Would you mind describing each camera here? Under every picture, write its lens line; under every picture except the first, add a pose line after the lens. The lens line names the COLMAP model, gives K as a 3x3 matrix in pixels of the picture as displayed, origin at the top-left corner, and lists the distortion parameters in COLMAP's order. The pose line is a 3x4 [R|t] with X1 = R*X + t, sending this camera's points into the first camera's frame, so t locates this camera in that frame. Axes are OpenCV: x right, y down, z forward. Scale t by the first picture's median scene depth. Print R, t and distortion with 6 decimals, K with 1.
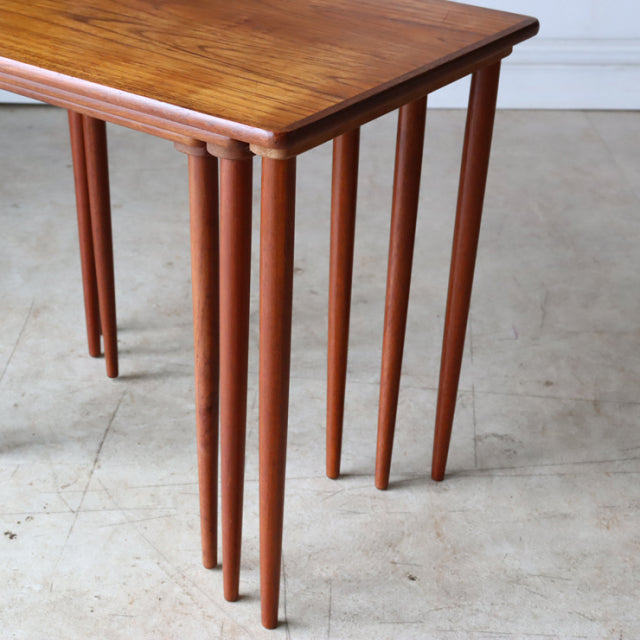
lens RADIAL K [[1314.9, 0, 320.0], [0, 1314.9, 320.0], [0, 0, 1]] dist [0.022331, 0.080054]
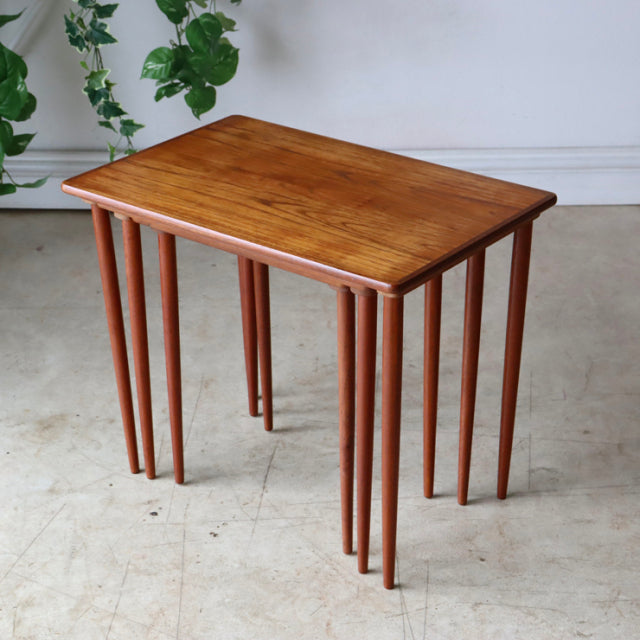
lens RADIAL K [[1506.5, 0, 320.0], [0, 1506.5, 320.0], [0, 0, 1]] dist [0.061467, 0.147579]
pose [[0.998053, -0.014691, -0.060615, -0.006365], [0.012269, 0.999118, -0.040150, -0.010492], [0.061151, 0.039328, 0.997353, -0.722526]]
